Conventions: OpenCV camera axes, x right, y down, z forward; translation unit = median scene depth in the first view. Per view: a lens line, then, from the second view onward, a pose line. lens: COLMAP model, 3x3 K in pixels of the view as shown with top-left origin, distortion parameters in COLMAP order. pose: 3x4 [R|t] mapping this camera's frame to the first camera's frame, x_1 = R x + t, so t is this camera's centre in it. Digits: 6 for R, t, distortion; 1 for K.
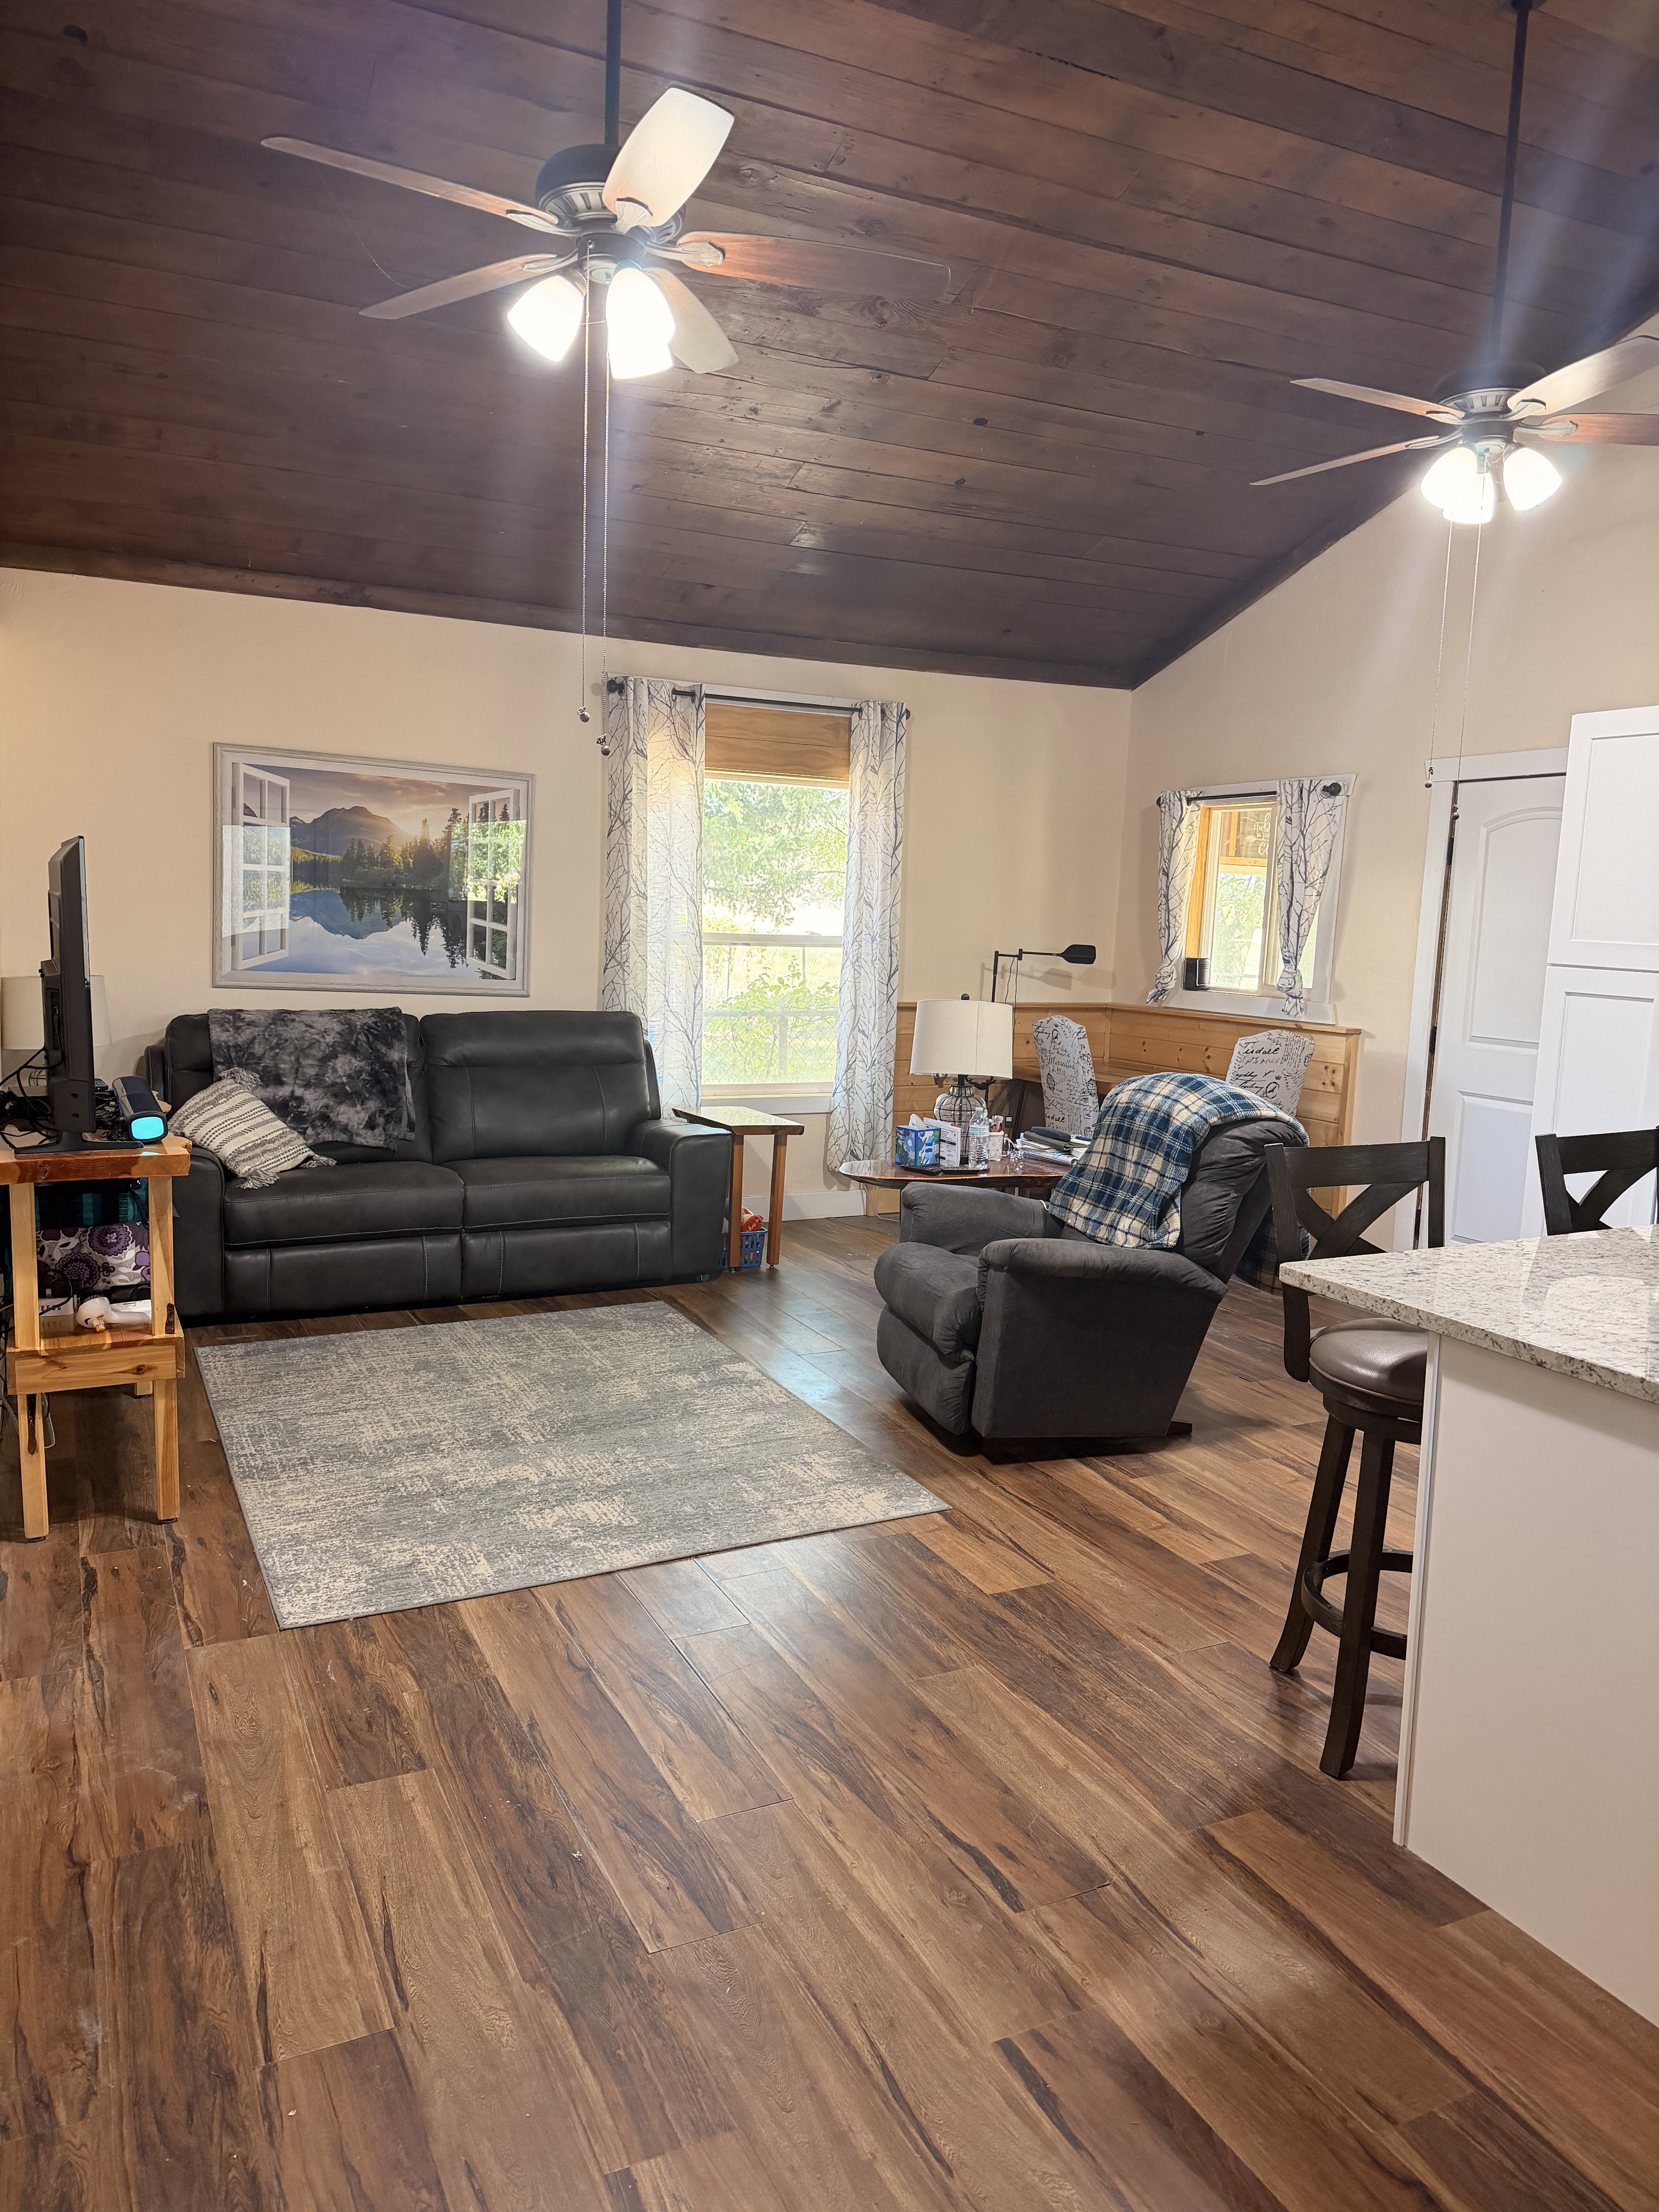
lens RADIAL K [[1551.0, 0, 844.2], [0, 1551.0, 1100.8], [0, 0, 1]] dist [0.057179, -0.070213]
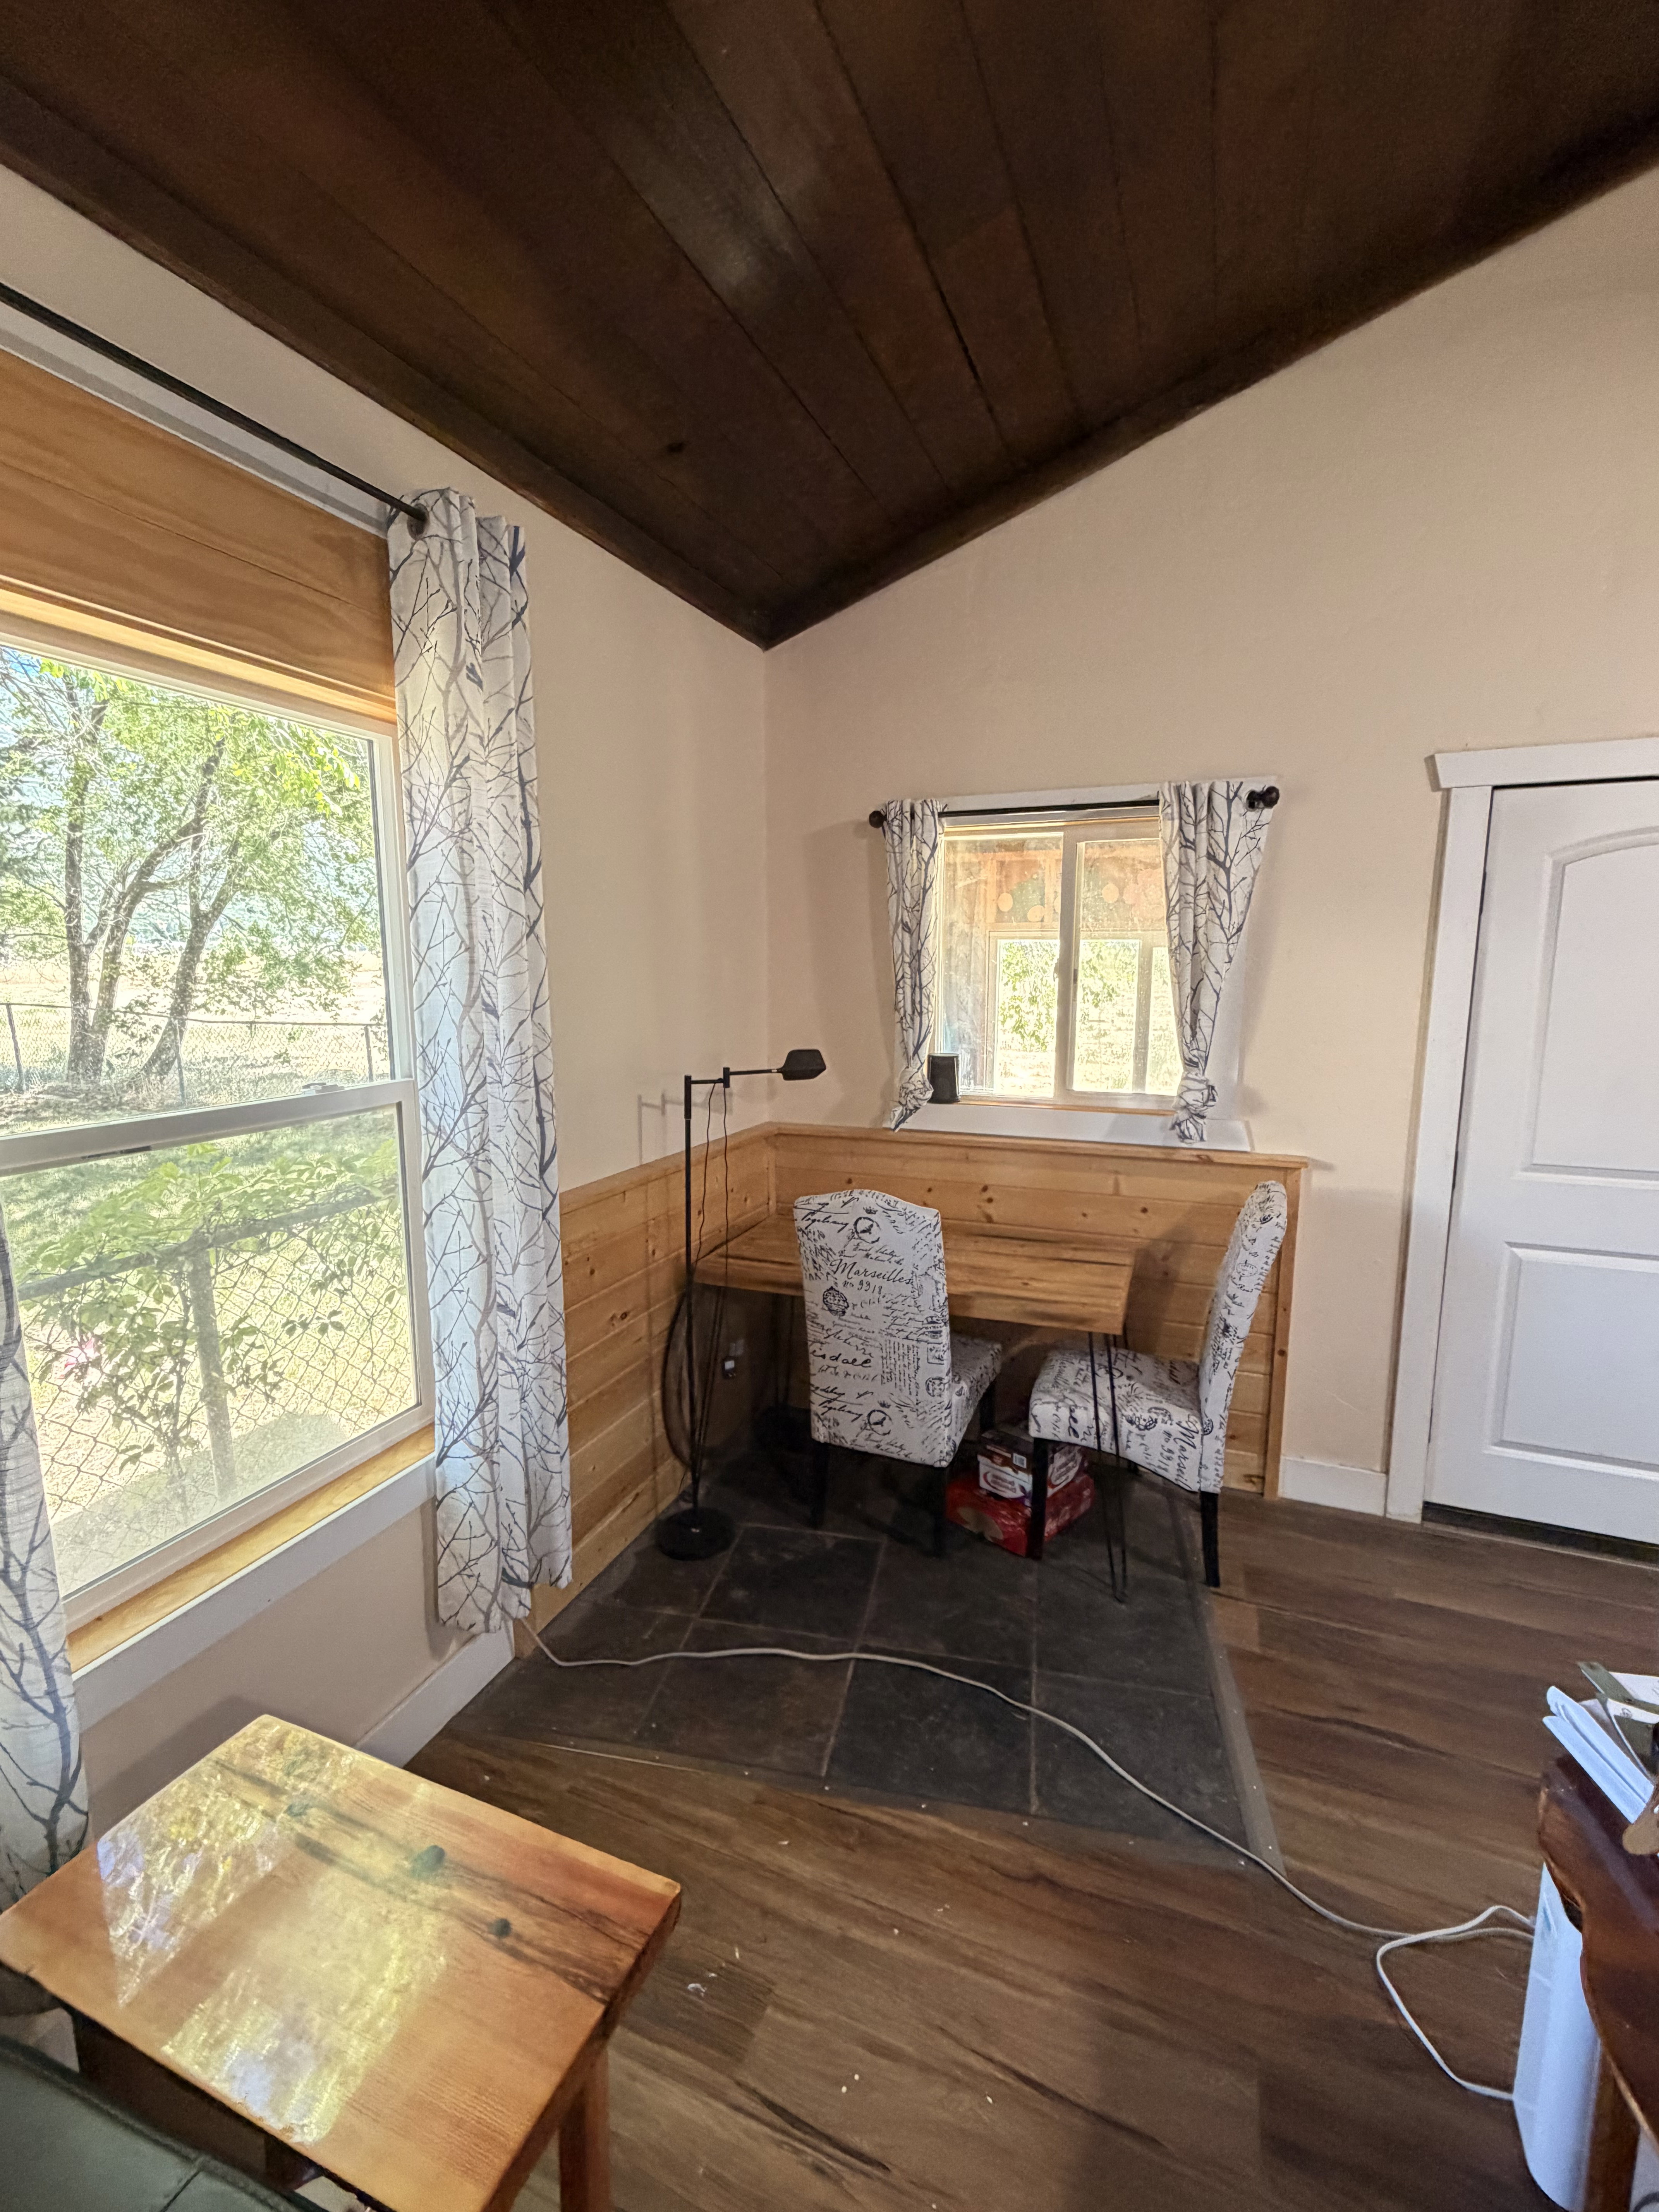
lens RADIAL K [[951.5, 0, 825.0], [0, 951.5, 1106.9], [0, 0, 1]] dist [-0.001787, 0.000133]
pose [[0.755481, -0.131063, 0.641928, -0.133925], [0.107109, 0.991312, 0.076342, -0.179006], [-0.646356, 0.011082, 0.762955, 1.202982]]
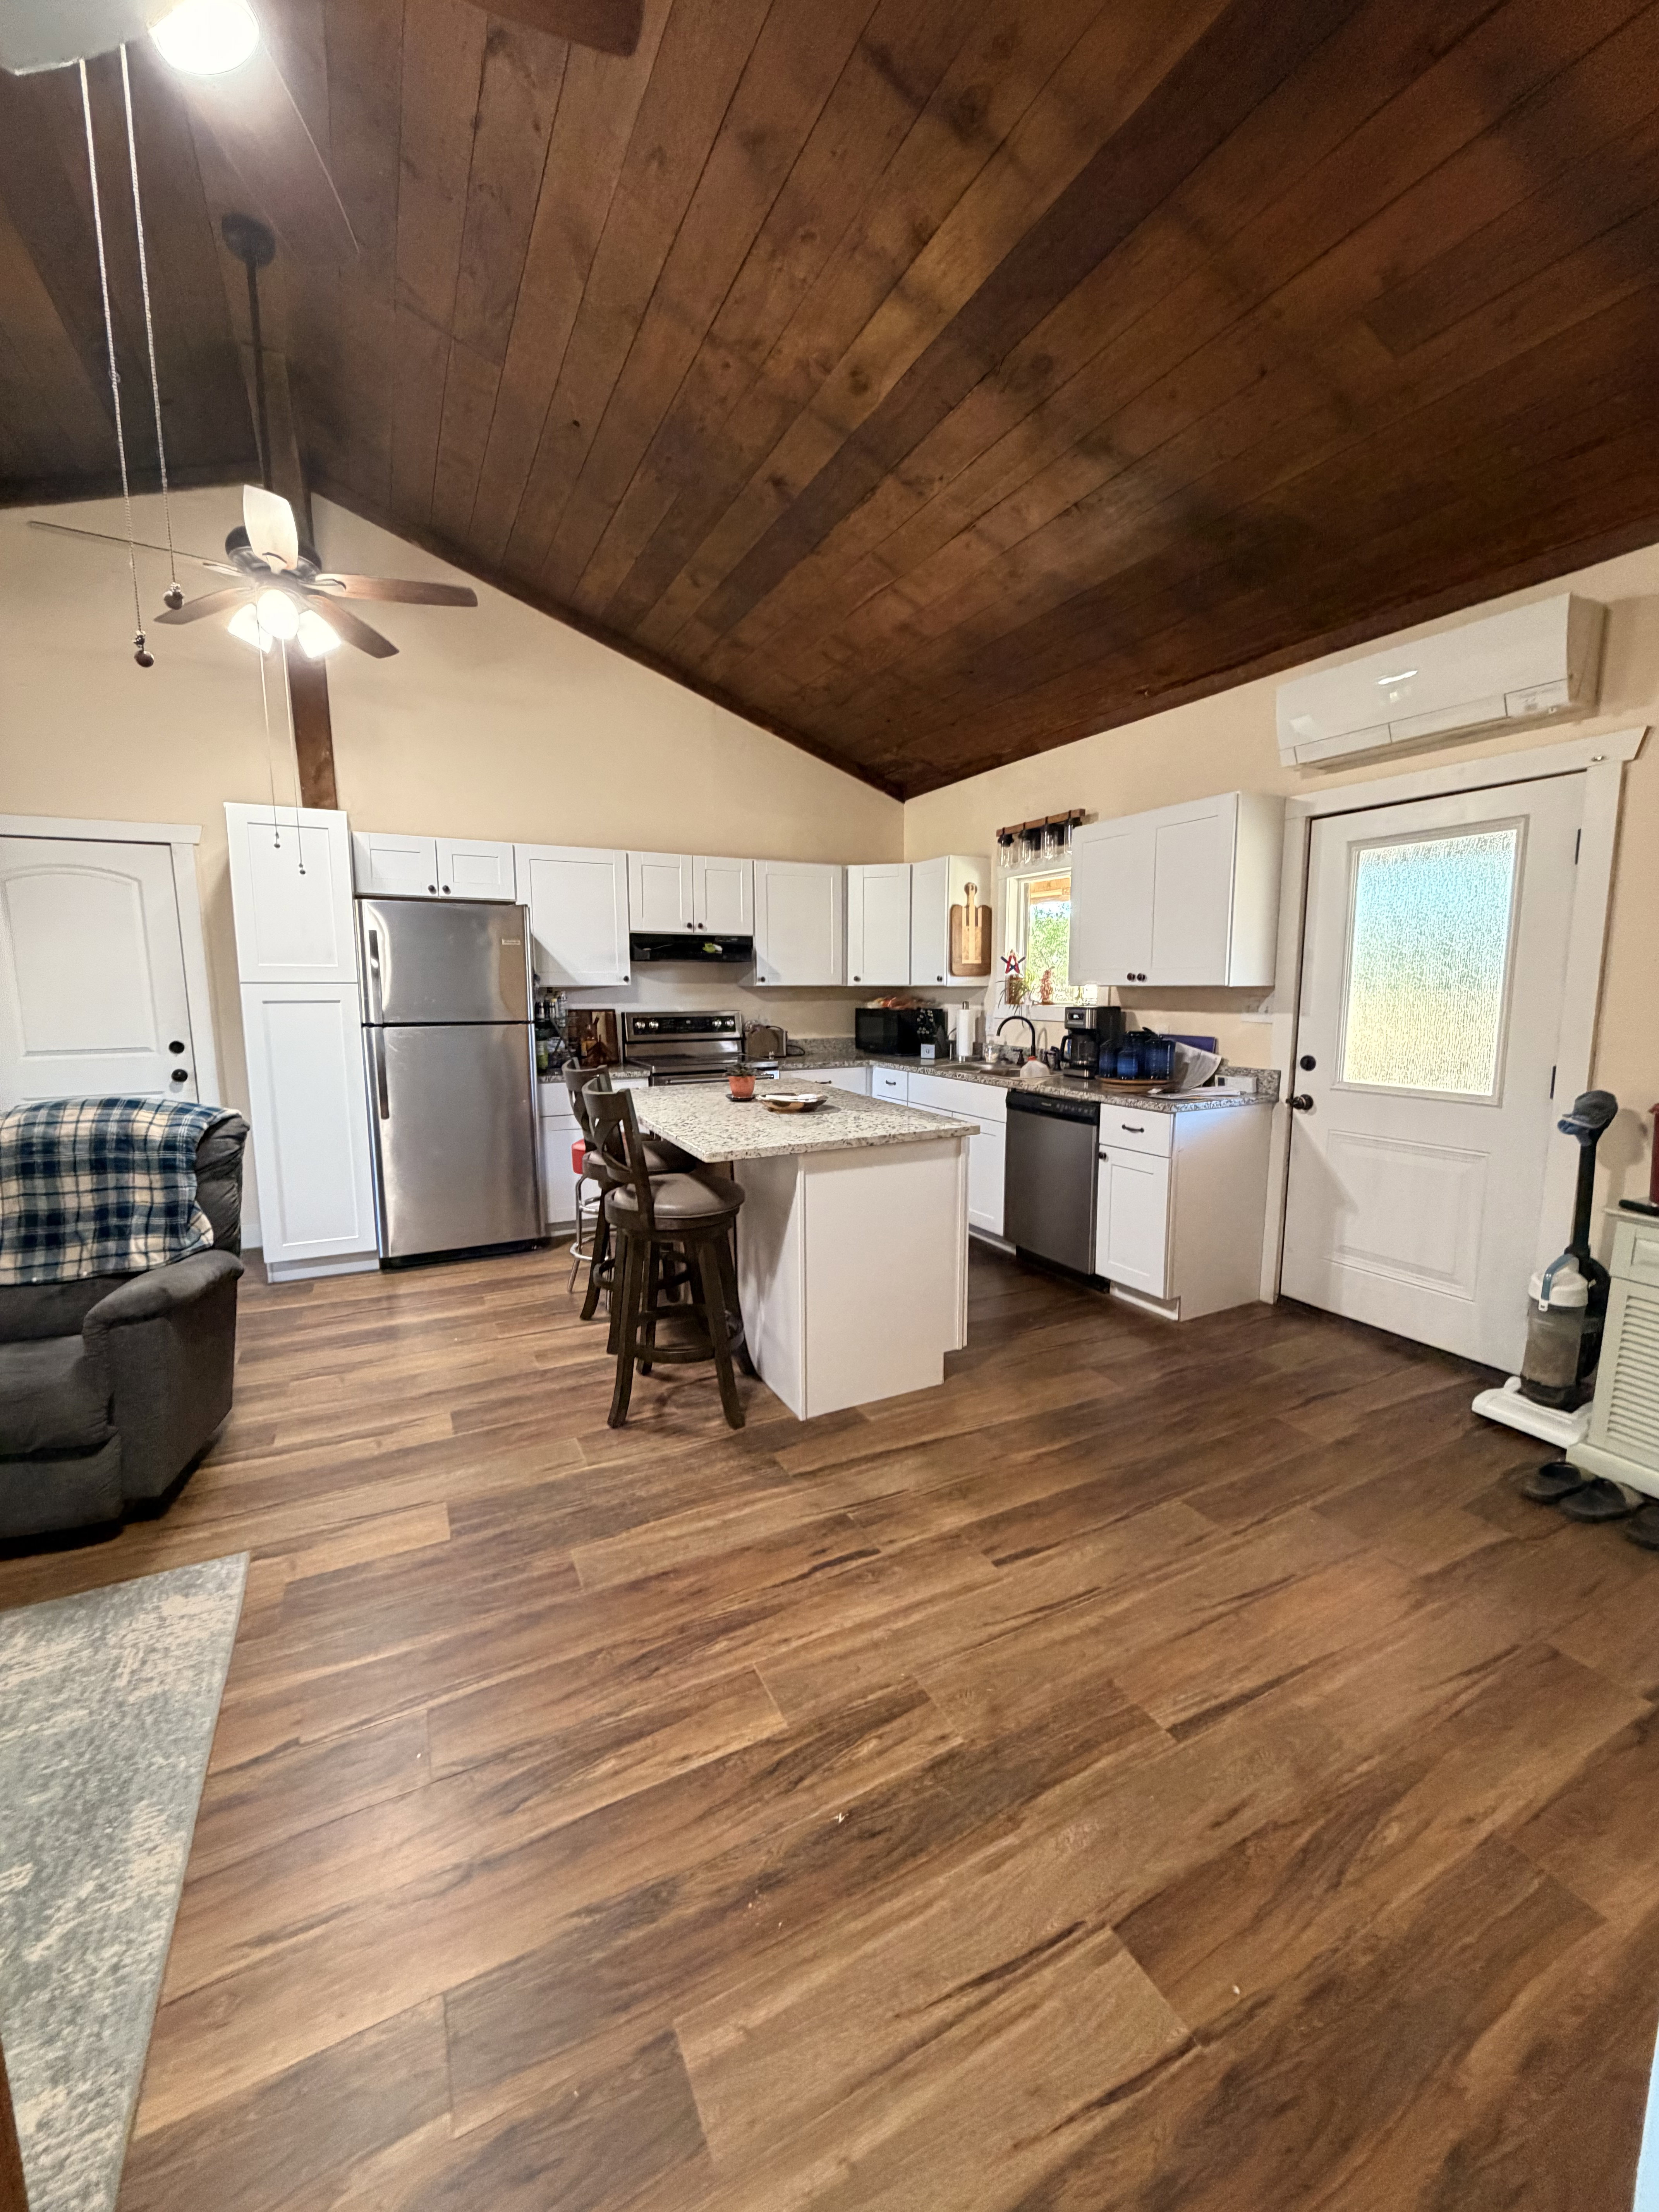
lens RADIAL K [[878.9, 0, 831.5], [0, 878.9, 1098.3], [0, 0, 1]] dist [-0.001216, 0.000833]
pose [[-0.010640, -0.166863, 0.985923, -0.378111], [0.130526, 0.977311, 0.166814, -0.052206], [-0.991388, 0.130464, 0.011381, 0.525049]]
